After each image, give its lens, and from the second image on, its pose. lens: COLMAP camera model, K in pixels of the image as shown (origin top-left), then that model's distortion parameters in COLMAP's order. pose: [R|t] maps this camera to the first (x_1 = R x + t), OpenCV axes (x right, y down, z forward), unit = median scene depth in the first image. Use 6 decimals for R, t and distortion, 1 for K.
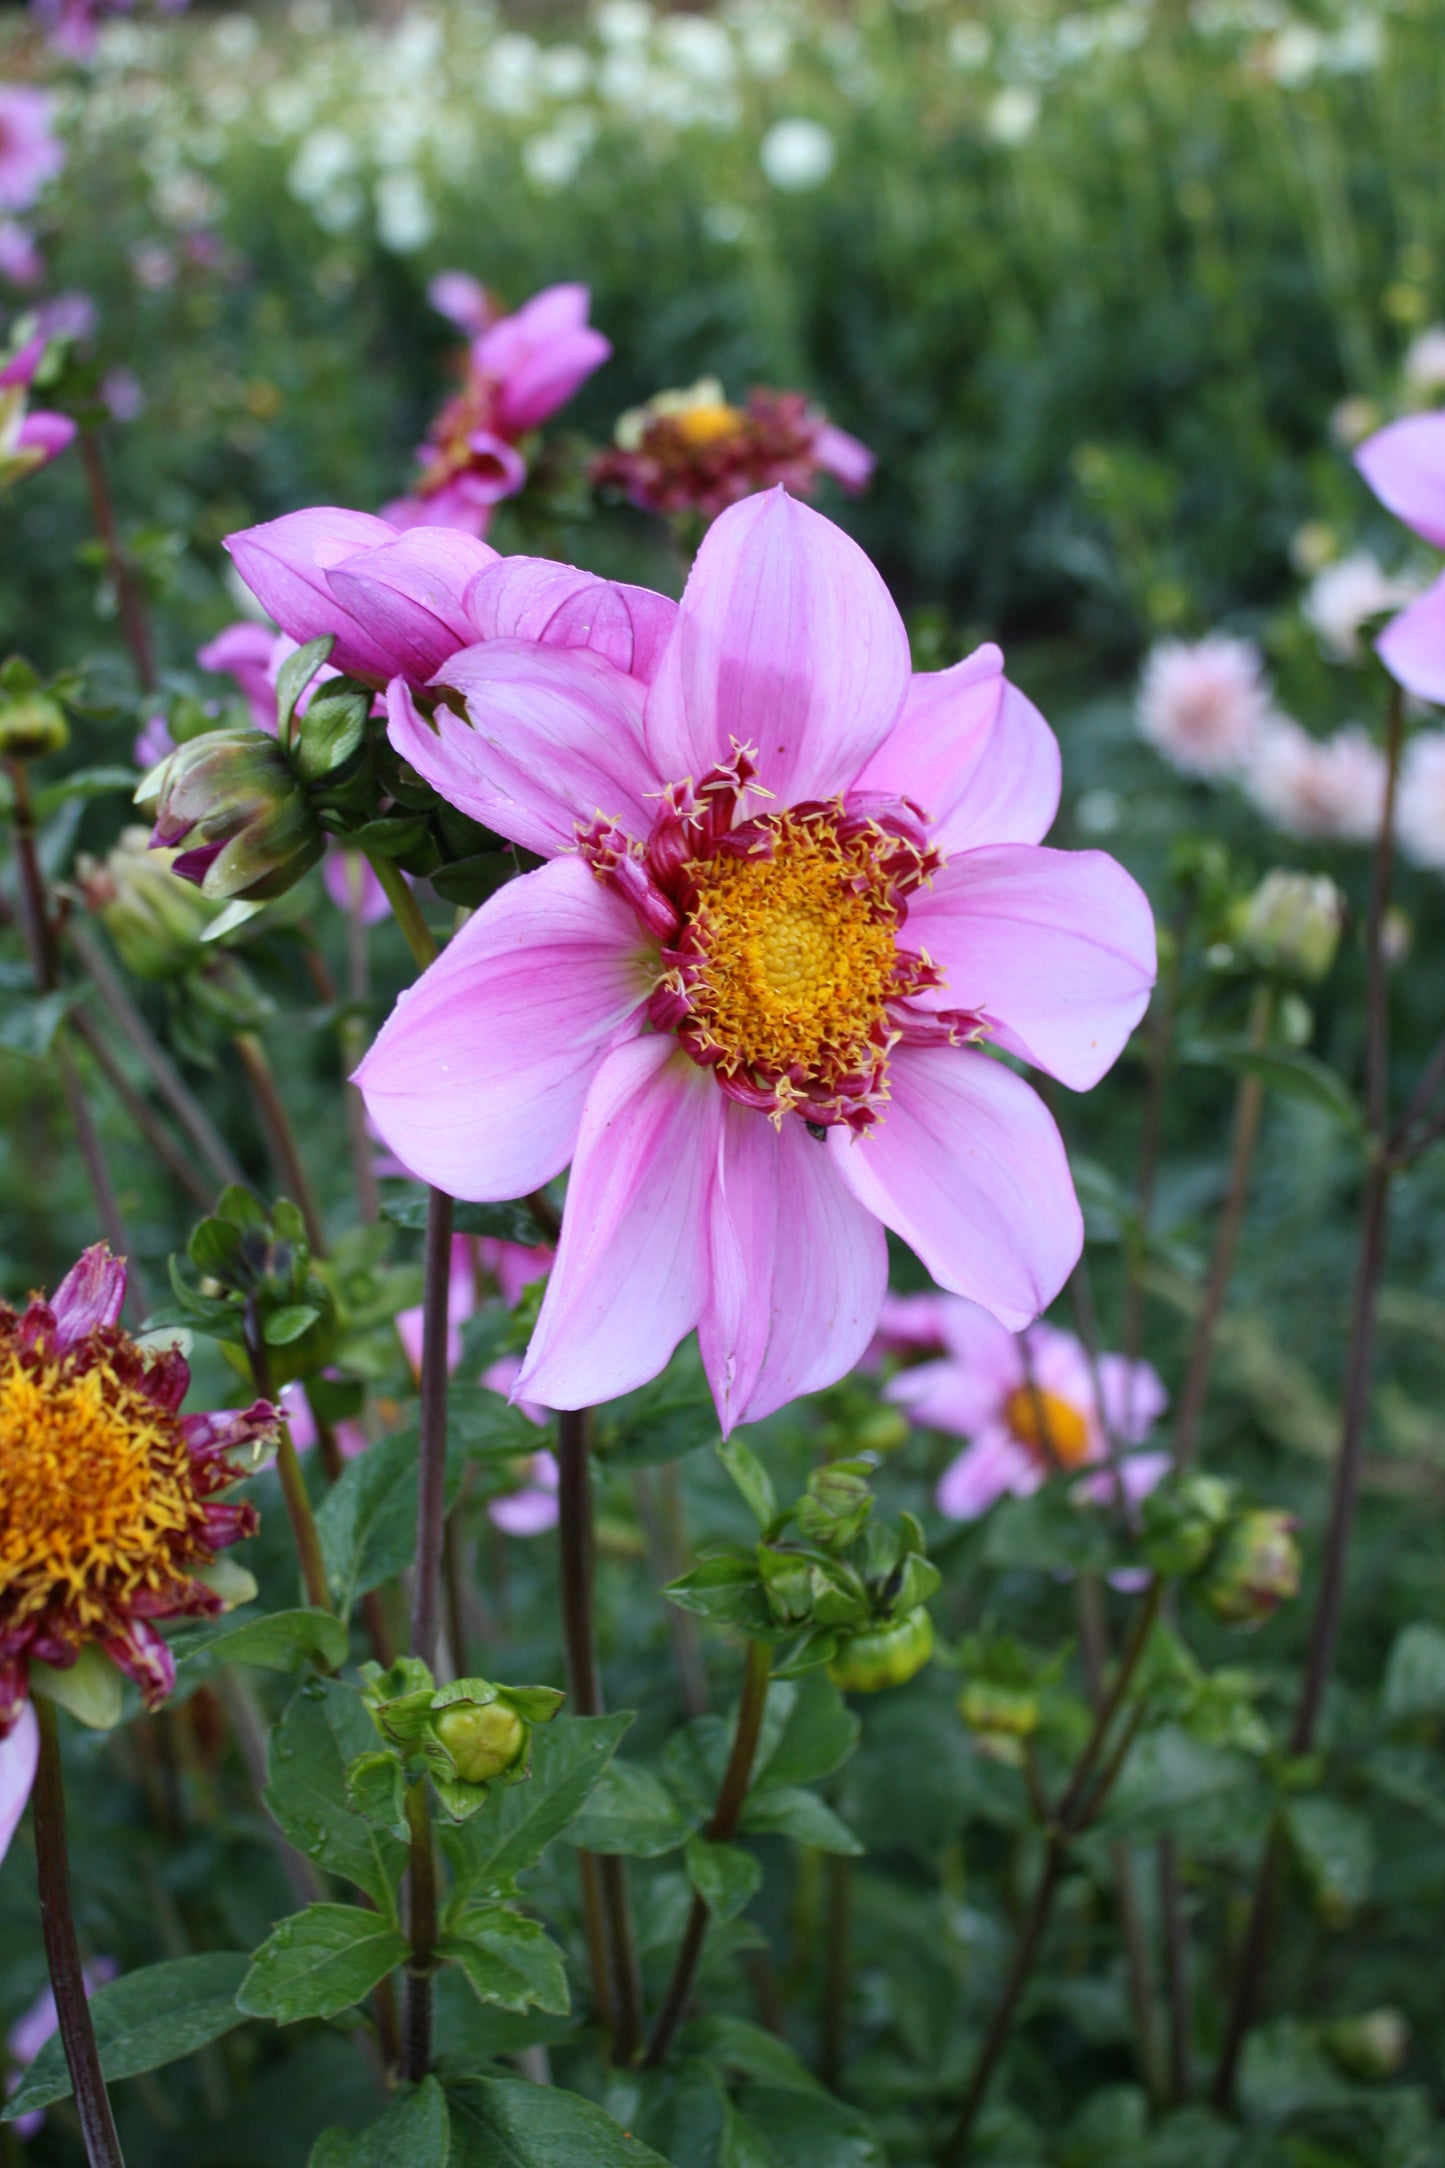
lens RADIAL K [[3036.9, 0, 796.6], [0, 3036.9, 1087.2], [0, 0, 1]] dist [-0.039905, 0.023462]
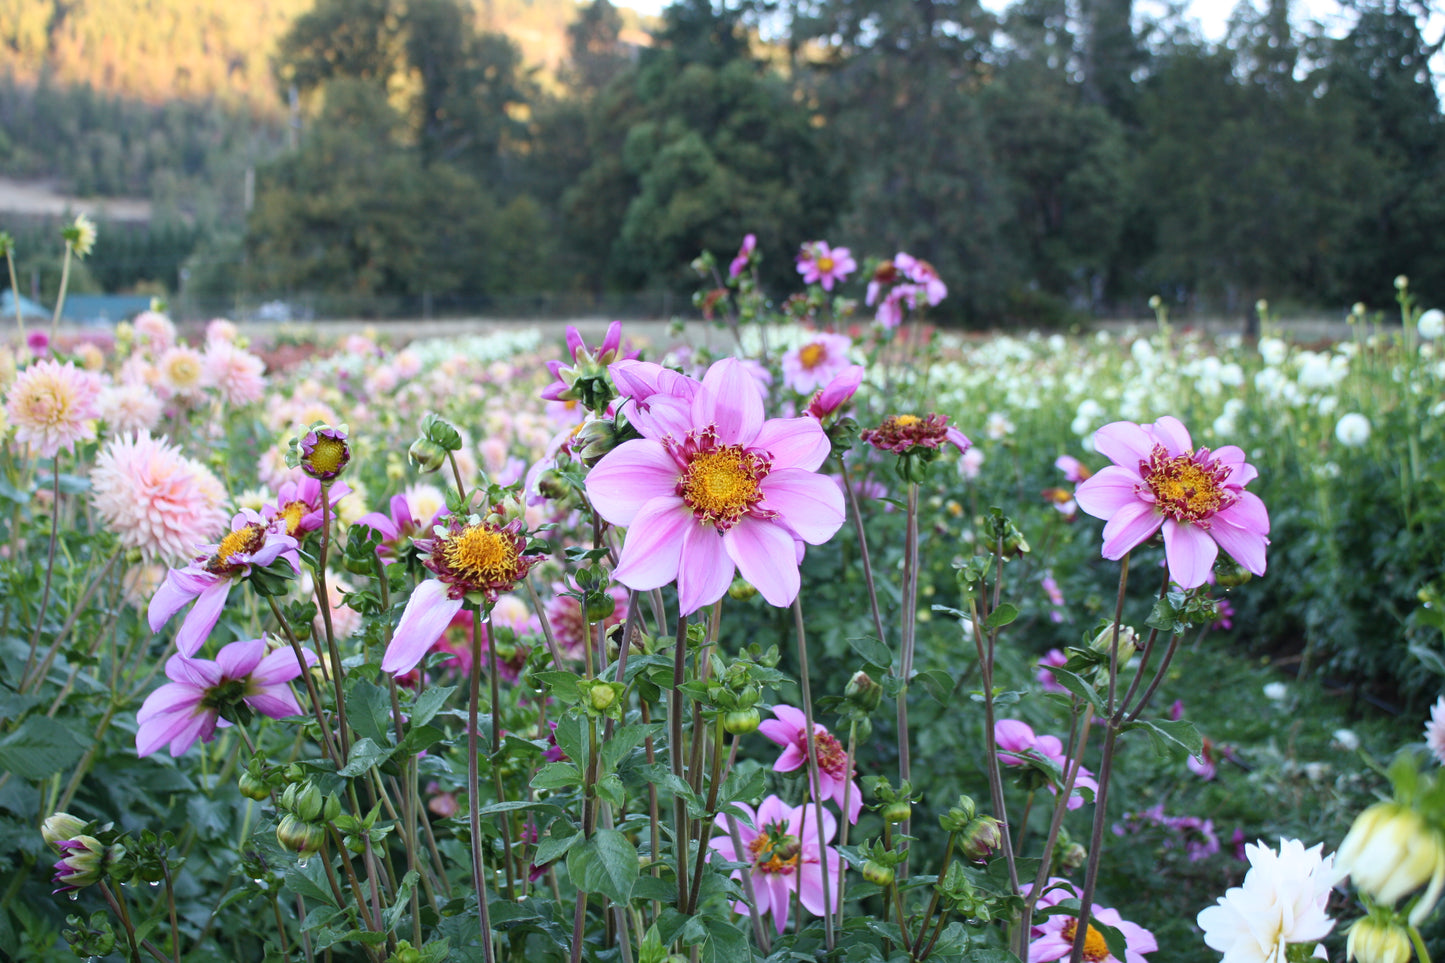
lens RADIAL K [[2024.2, 0, 722.5], [0, 2024.2, 481.5], [0, 0, 1]] dist [-0.039905, 0.023462]
pose [[0.937938, 0.102552, -0.331295, 0.782963], [-0.186502, 0.954539, -0.232534, 0.504292], [0.292387, 0.279889, 0.914424, -1.171838]]
